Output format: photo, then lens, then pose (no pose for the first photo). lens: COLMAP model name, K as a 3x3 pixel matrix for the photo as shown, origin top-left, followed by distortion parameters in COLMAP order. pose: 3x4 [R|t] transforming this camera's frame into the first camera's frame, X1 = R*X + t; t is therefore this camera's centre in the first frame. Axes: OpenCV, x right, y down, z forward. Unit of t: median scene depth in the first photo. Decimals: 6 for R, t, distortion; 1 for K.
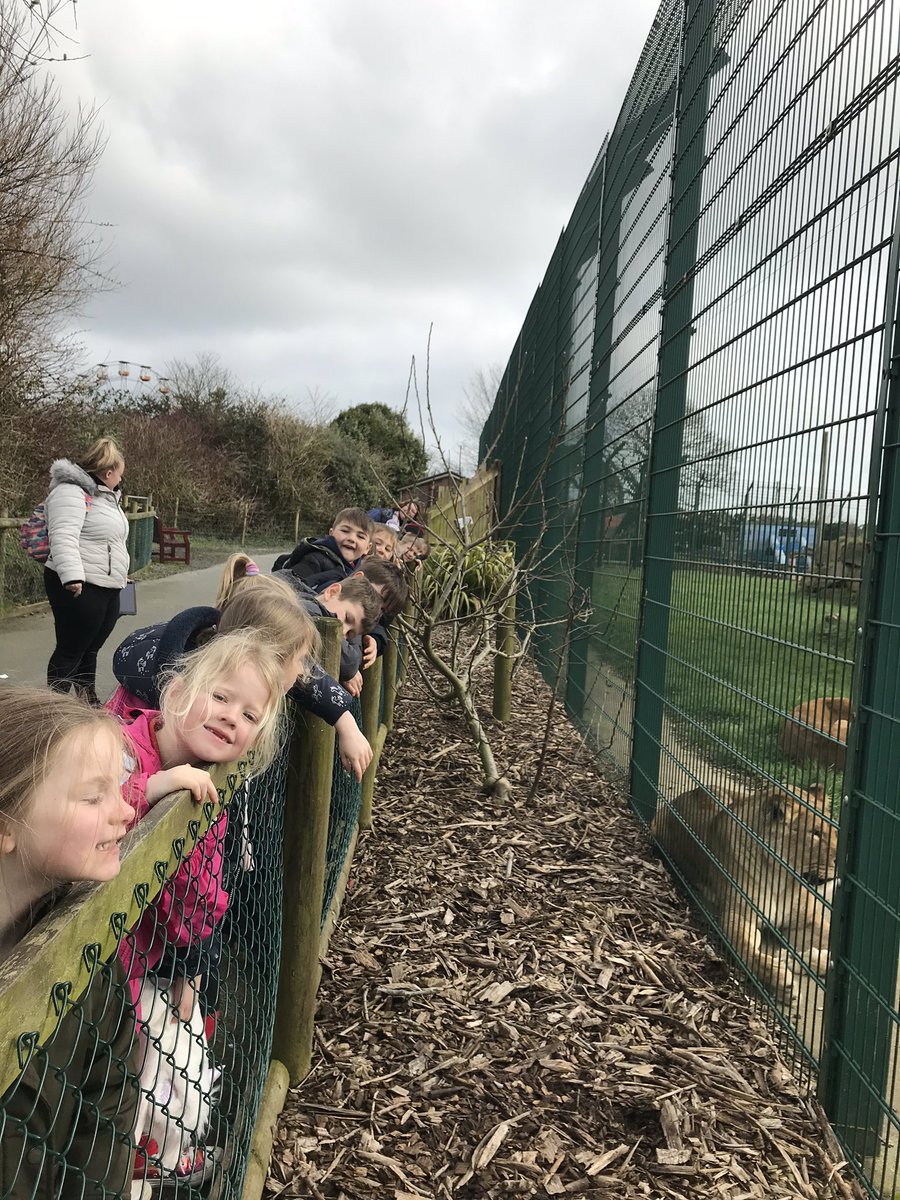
lens RADIAL K [[1074.0, 0, 450.0], [0, 1074.0, 600.0], [0, 0, 1]] dist [-0.029306, -0.001426]
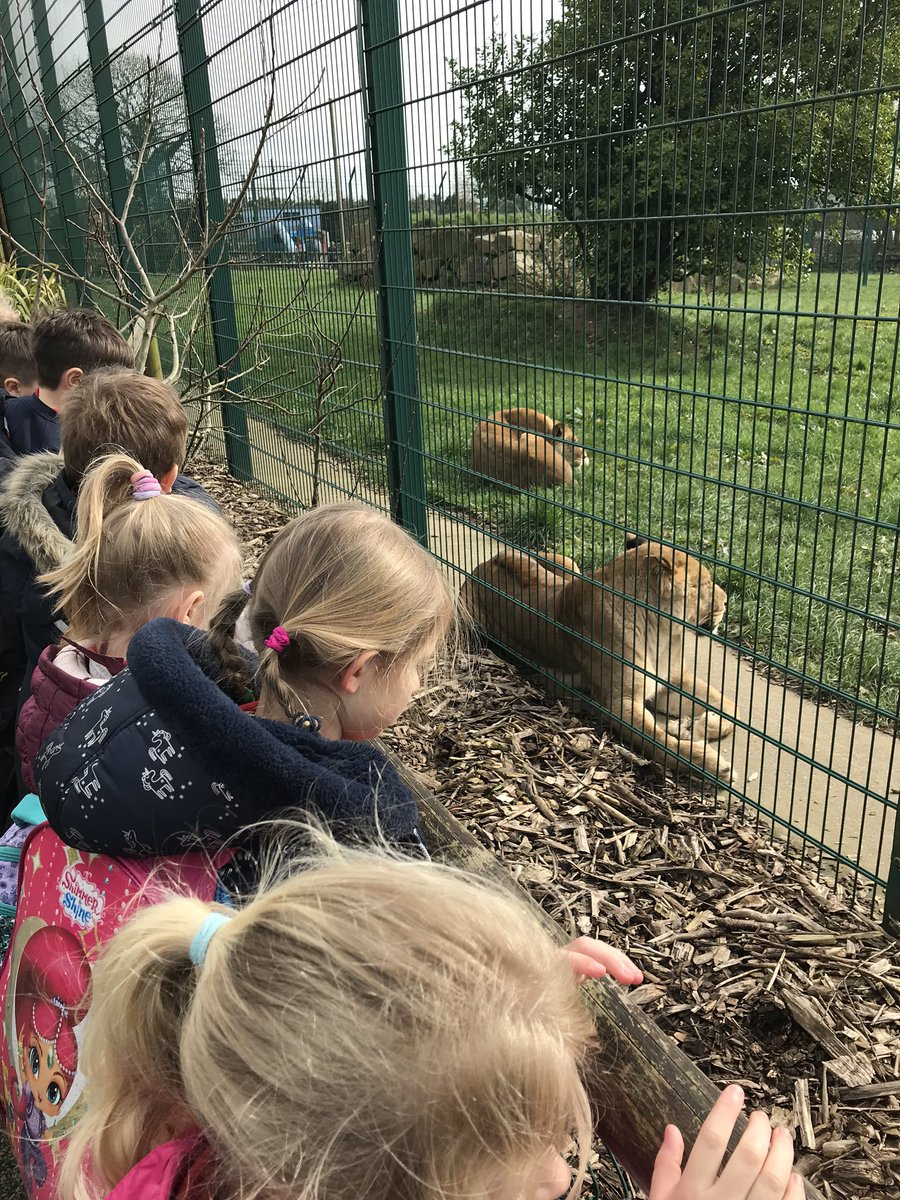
lens RADIAL K [[1074.0, 0, 450.0], [0, 1074.0, 600.0], [0, 0, 1]] dist [-0.029306, -0.001426]
pose [[0.884257, -0.245412, 0.397319, -0.209116], [0.127372, 0.945273, 0.300393, -0.072568], [-0.449295, -0.215017, 0.867123, 0.350193]]
